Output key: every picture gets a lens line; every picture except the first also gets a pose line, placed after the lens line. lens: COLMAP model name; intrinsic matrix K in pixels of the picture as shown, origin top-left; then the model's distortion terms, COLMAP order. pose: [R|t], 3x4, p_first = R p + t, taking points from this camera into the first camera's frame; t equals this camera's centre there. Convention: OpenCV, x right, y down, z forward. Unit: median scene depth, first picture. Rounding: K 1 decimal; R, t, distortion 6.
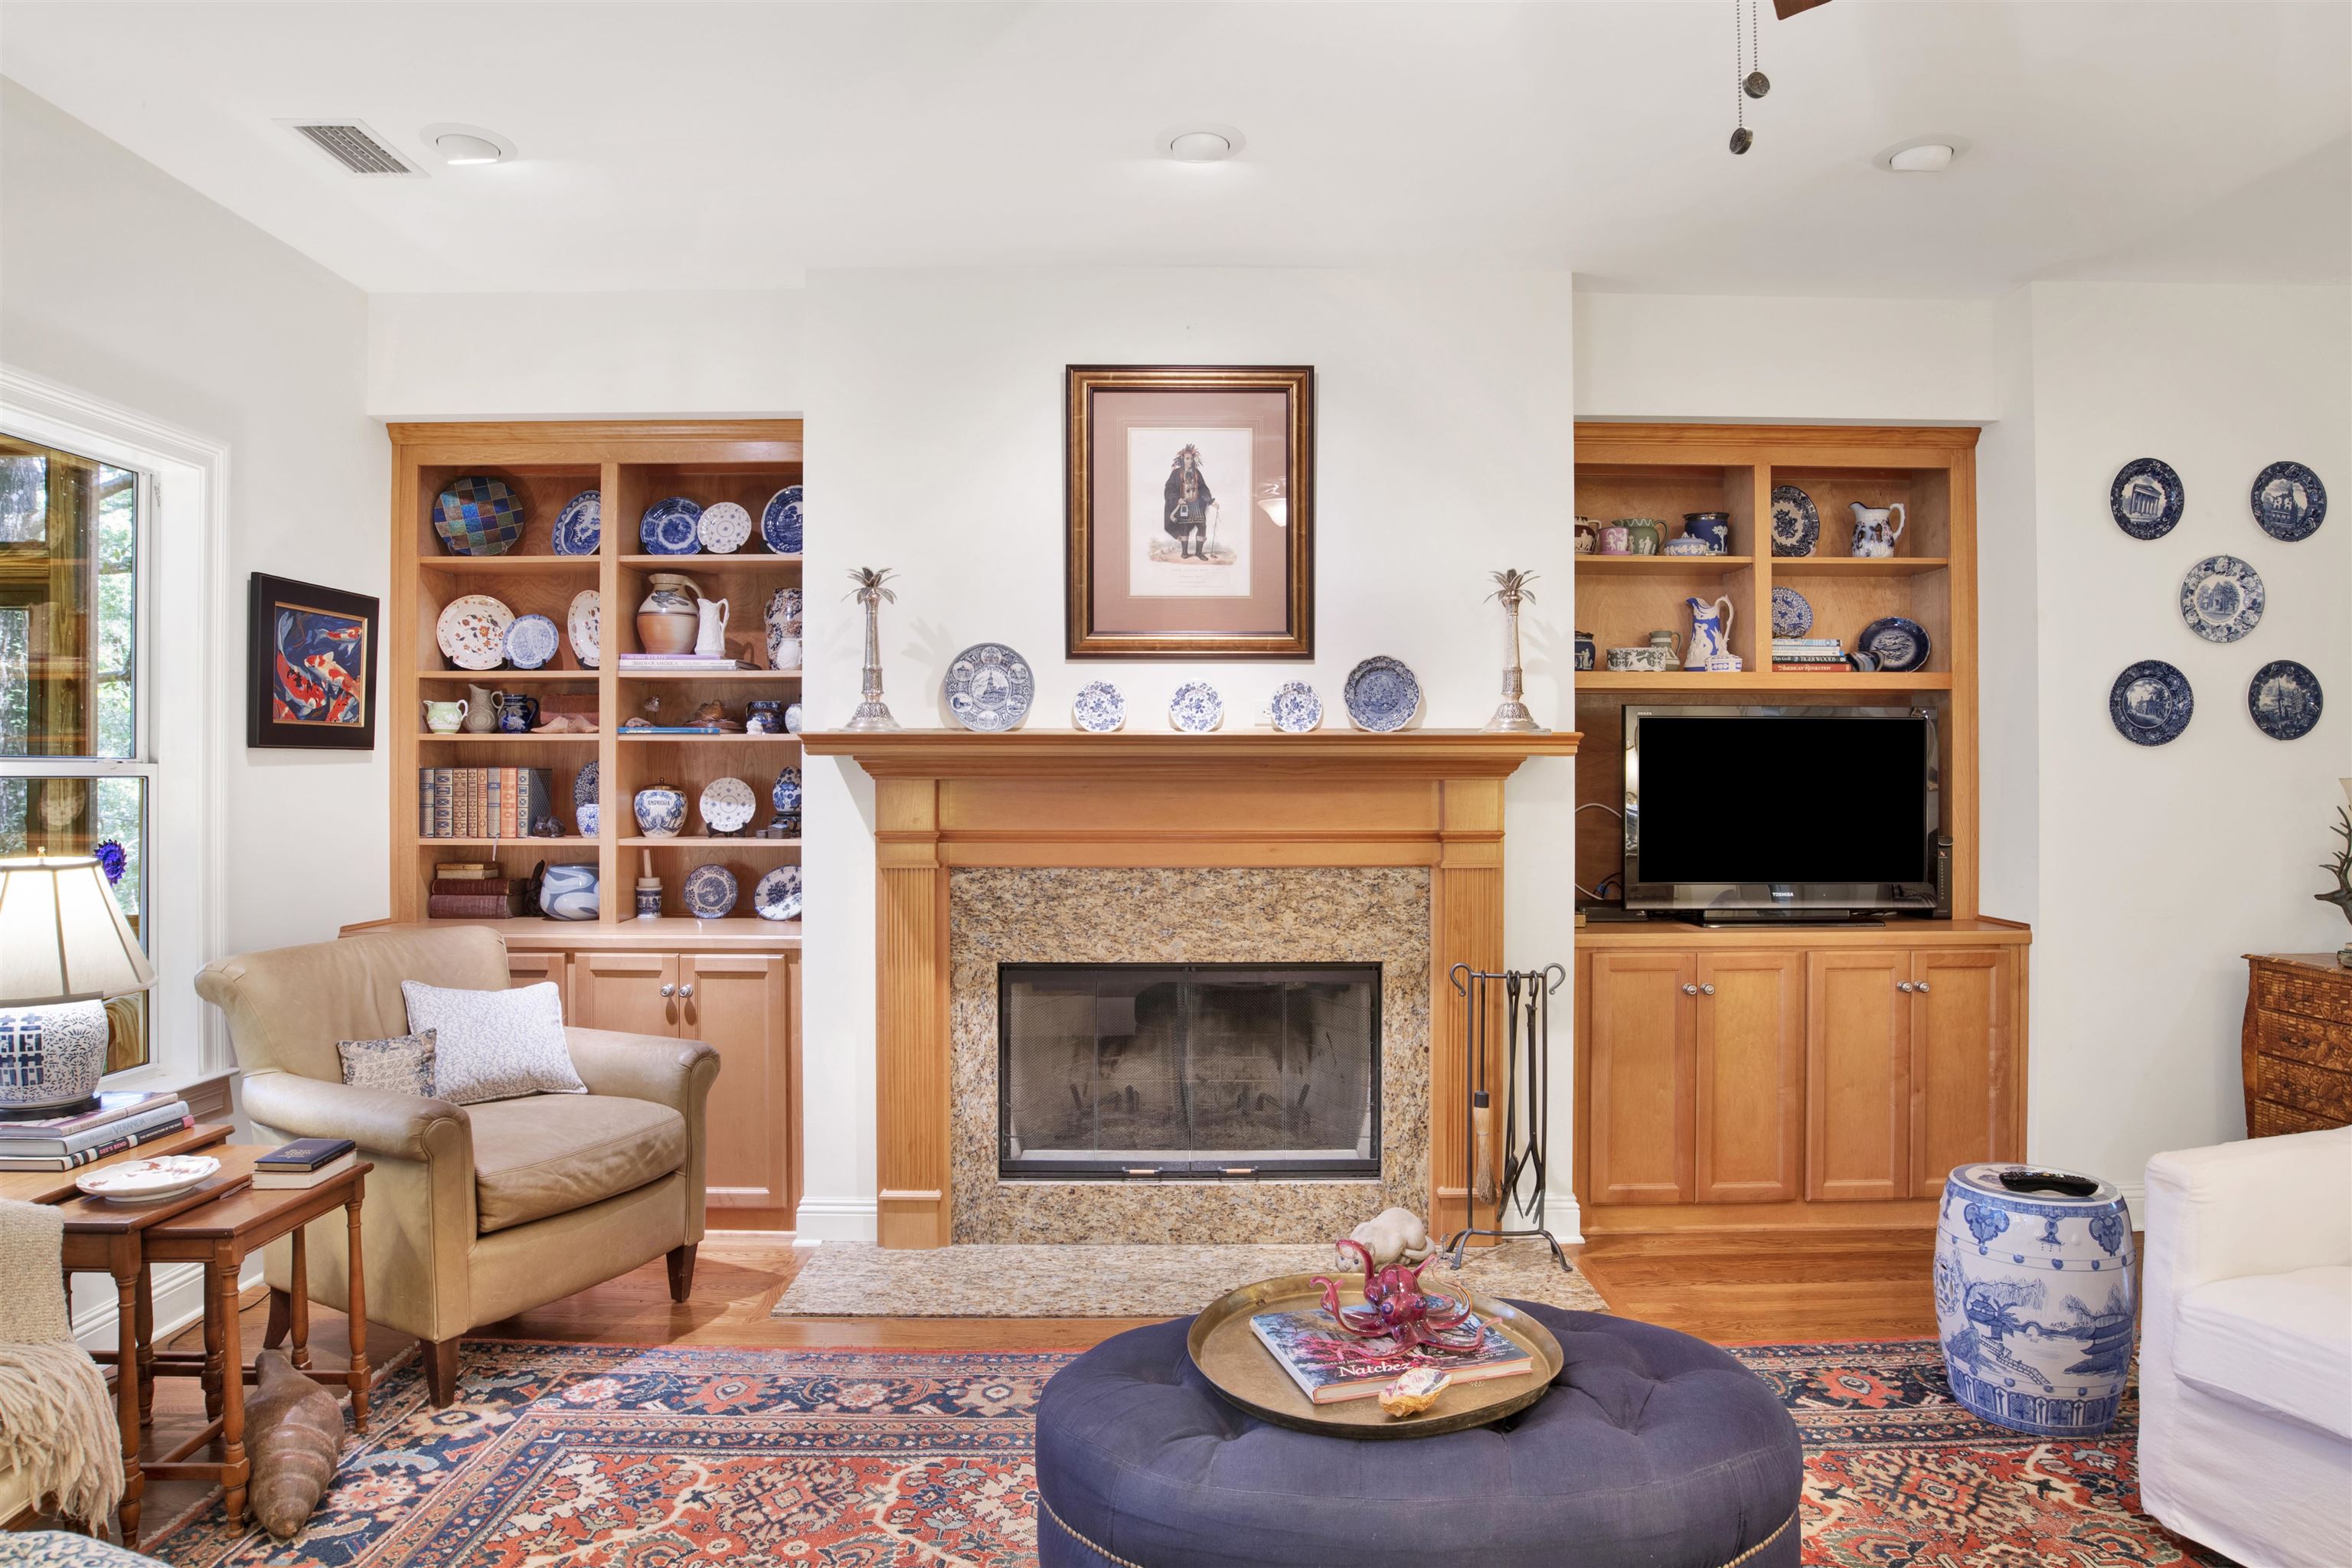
lens RADIAL K [[1386.3, 0, 1189.6], [0, 1386.3, 778.4], [0, 0, 1]] dist [-0.062036, 0.016232]
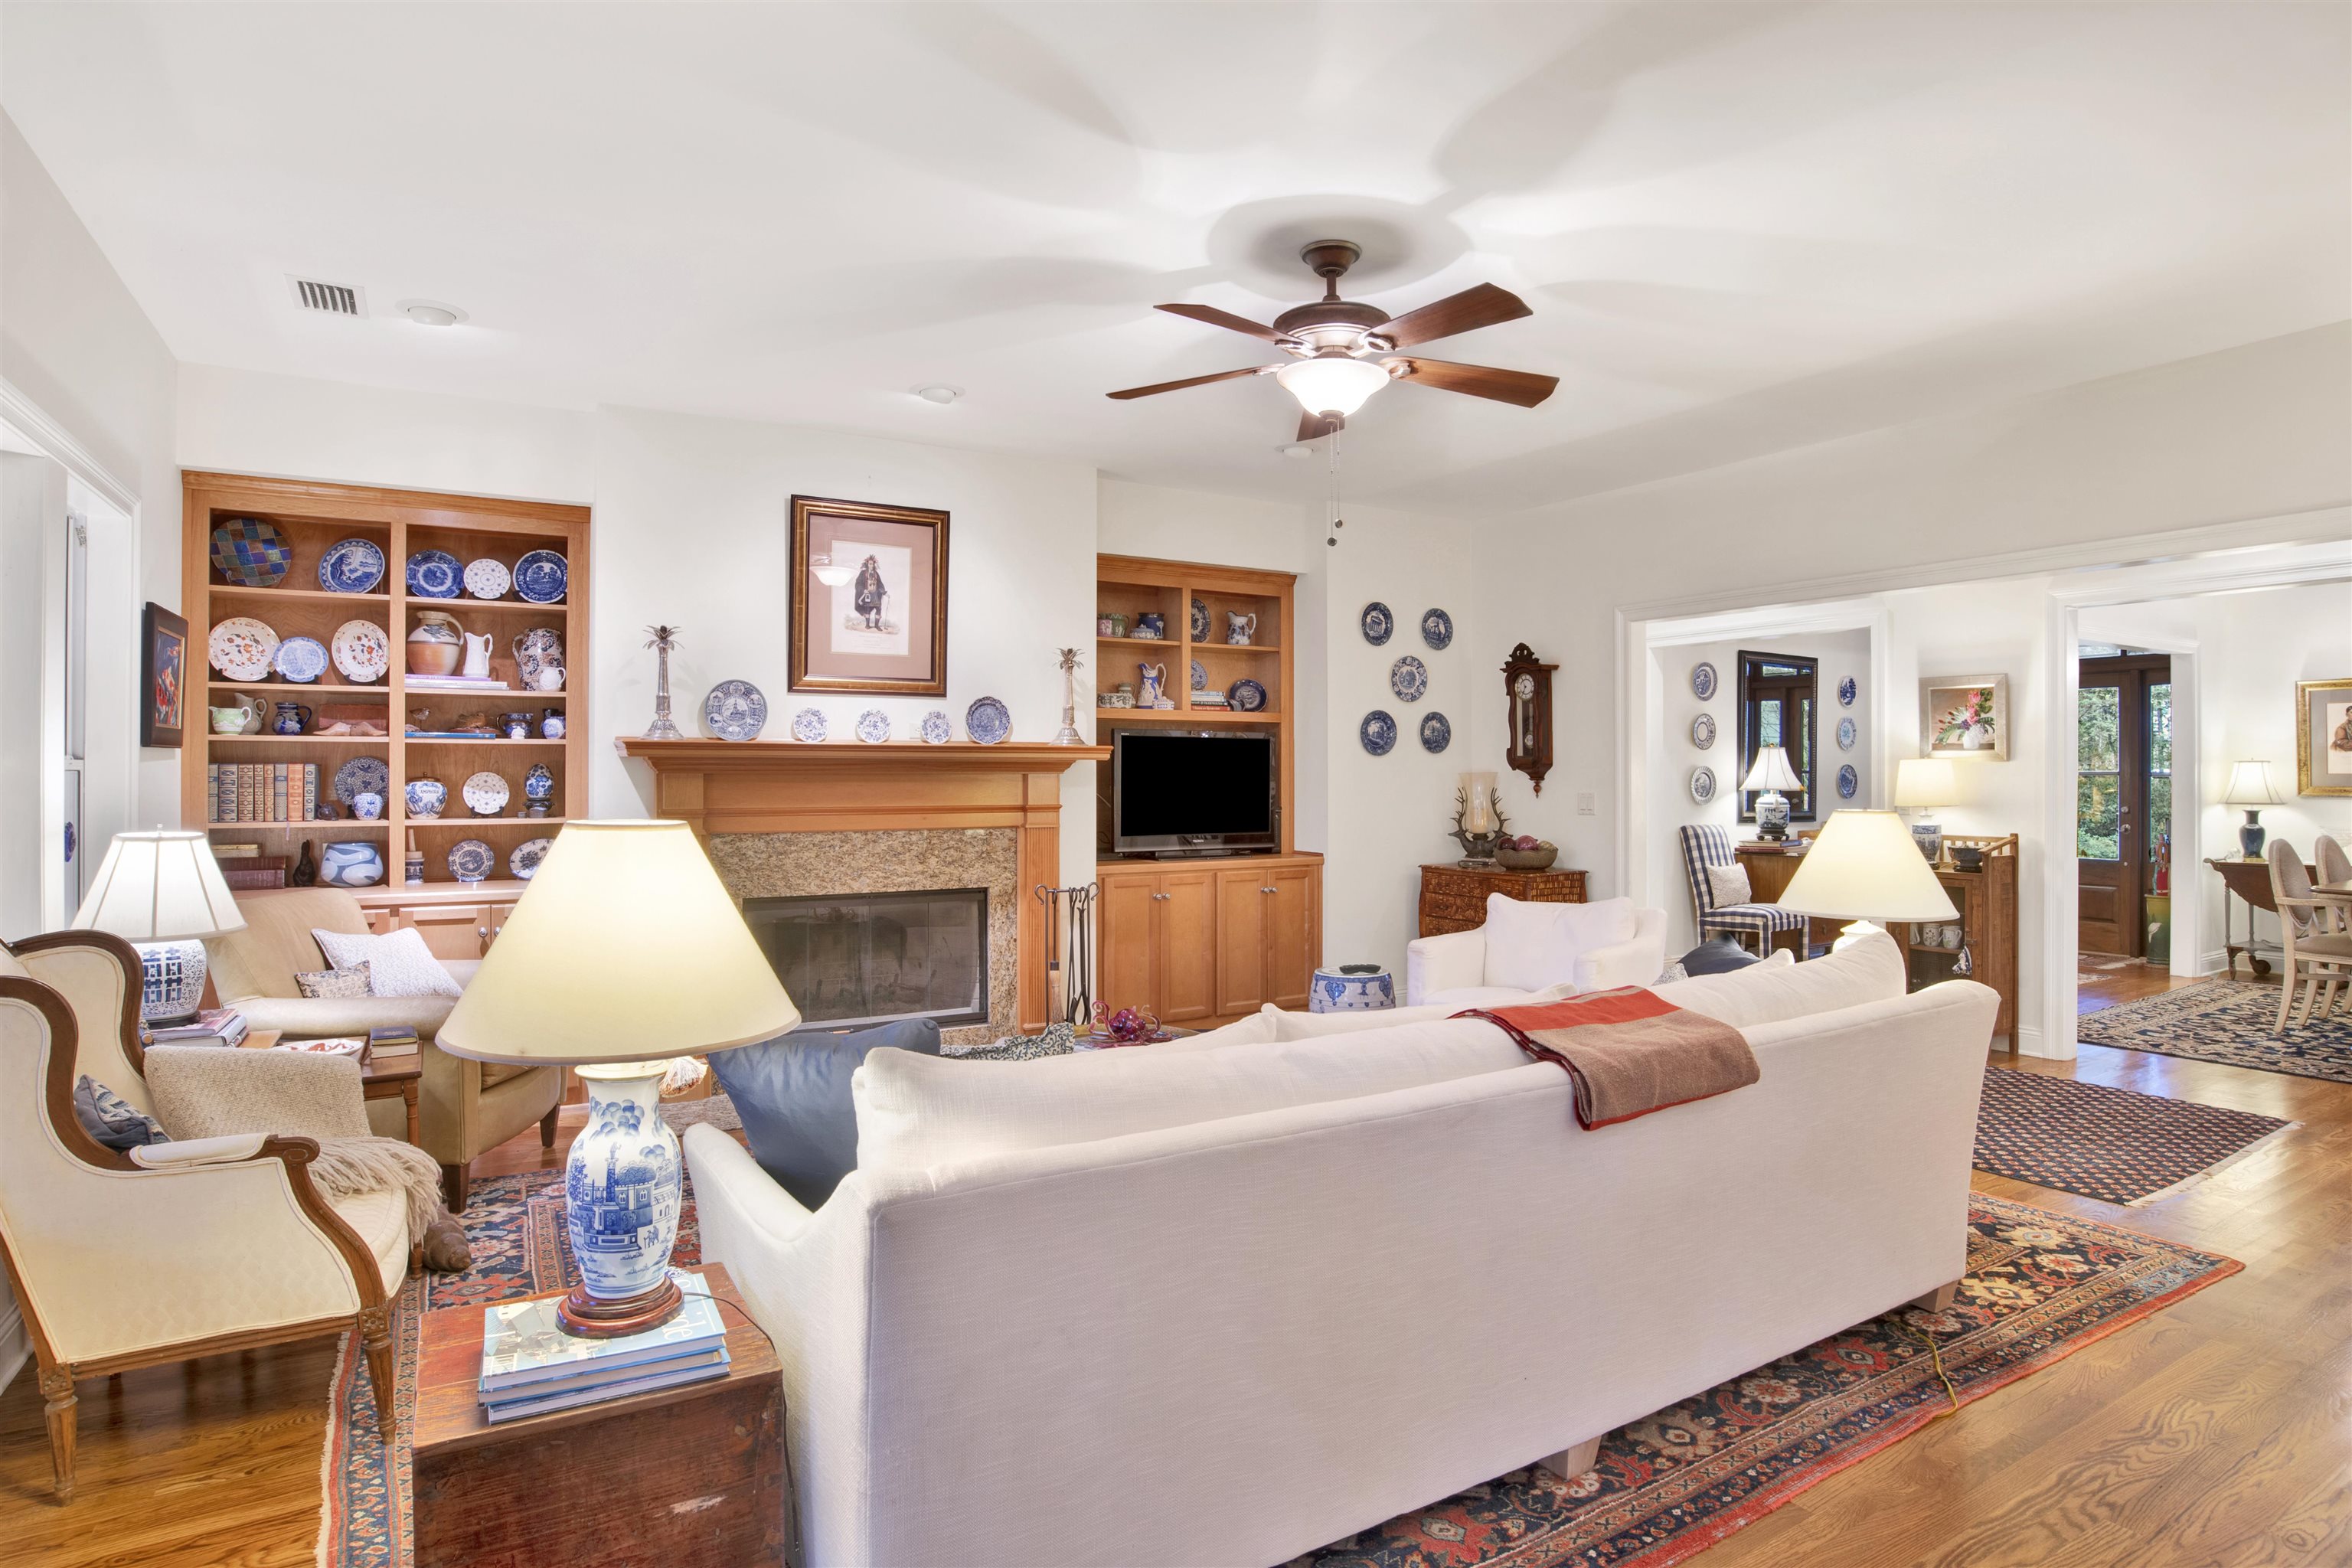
lens RADIAL K [[1235.0, 0, 1176.5], [0, 1235.0, 772.7], [0, 0, 1]] dist [-0.057008, 0.015605]
pose [[0.868565, 0.000798, 0.495575, -0.378384], [-0.000219, 0.999999, -0.001226, 0.001520], [-0.495575, 0.000956, 0.868564, -0.348409]]
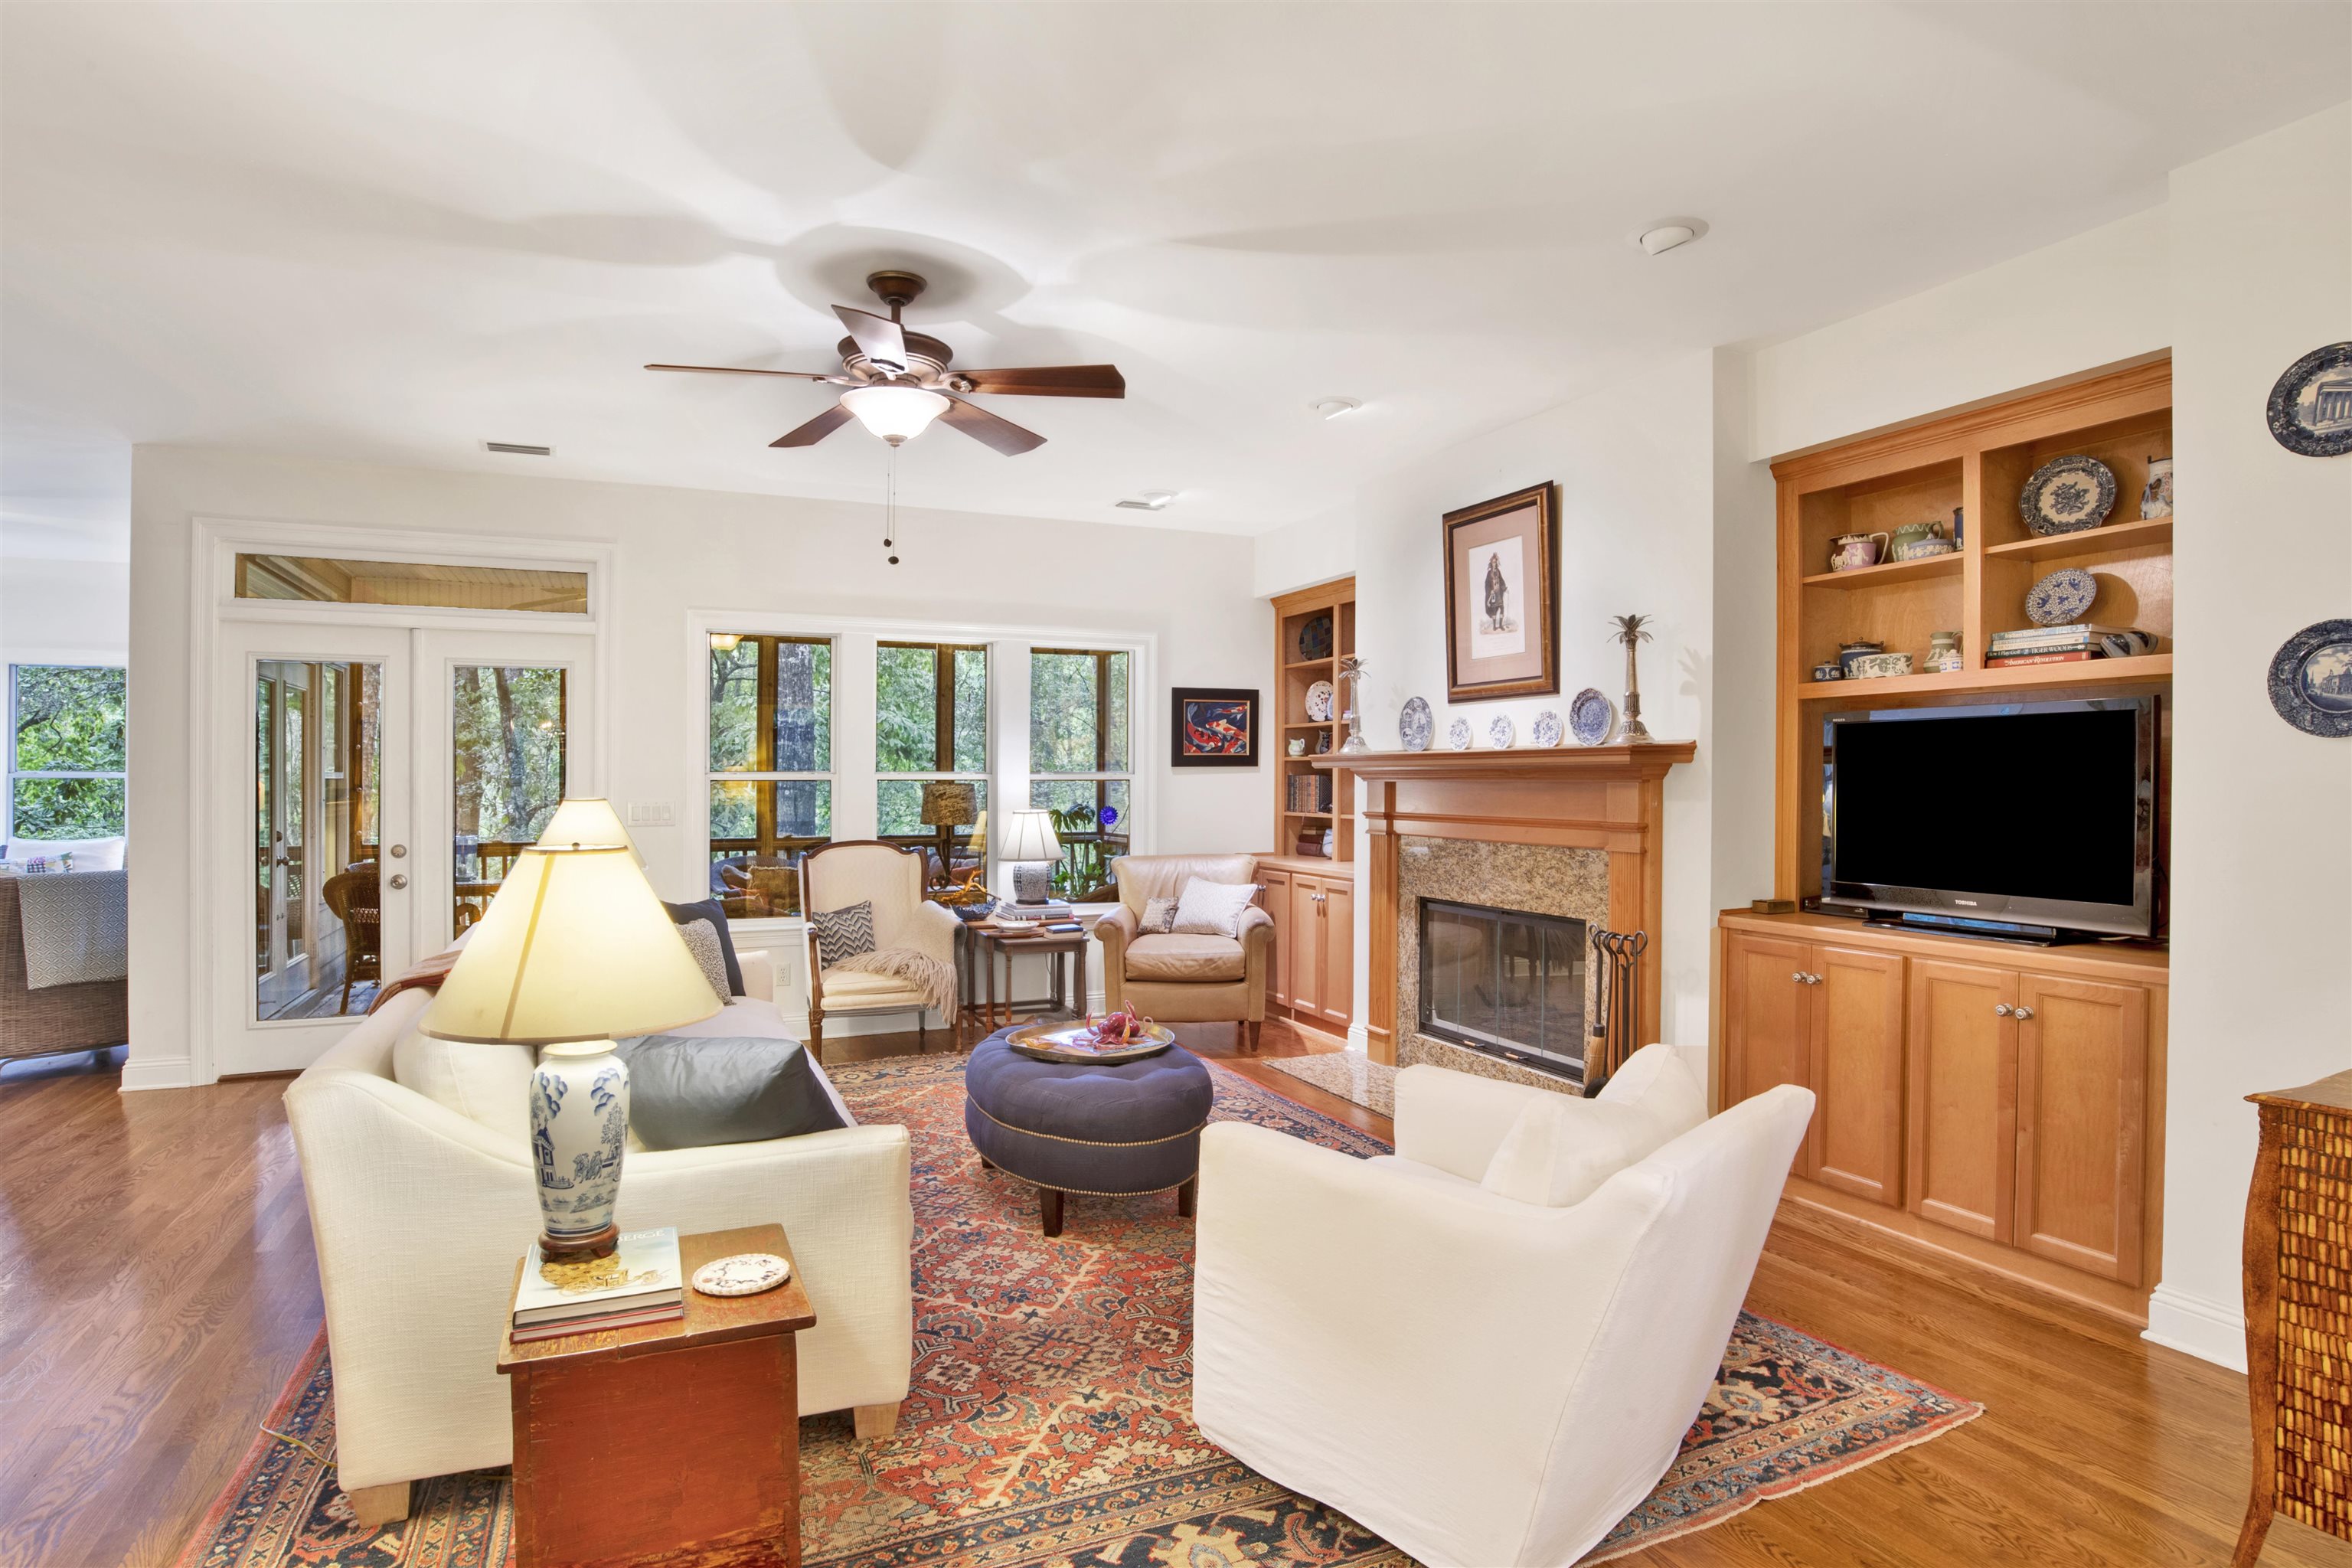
lens RADIAL K [[1235.0, 0, 1189.1], [0, 1235.0, 774.0], [0, 0, 1]] dist [-0.057008, 0.015605]
pose [[0.412298, -0.004171, -0.911039, 1.041771], [-0.001704, 0.999984, -0.005349, 0.000186], [0.911047, 0.003758, 0.412284, 0.169760]]
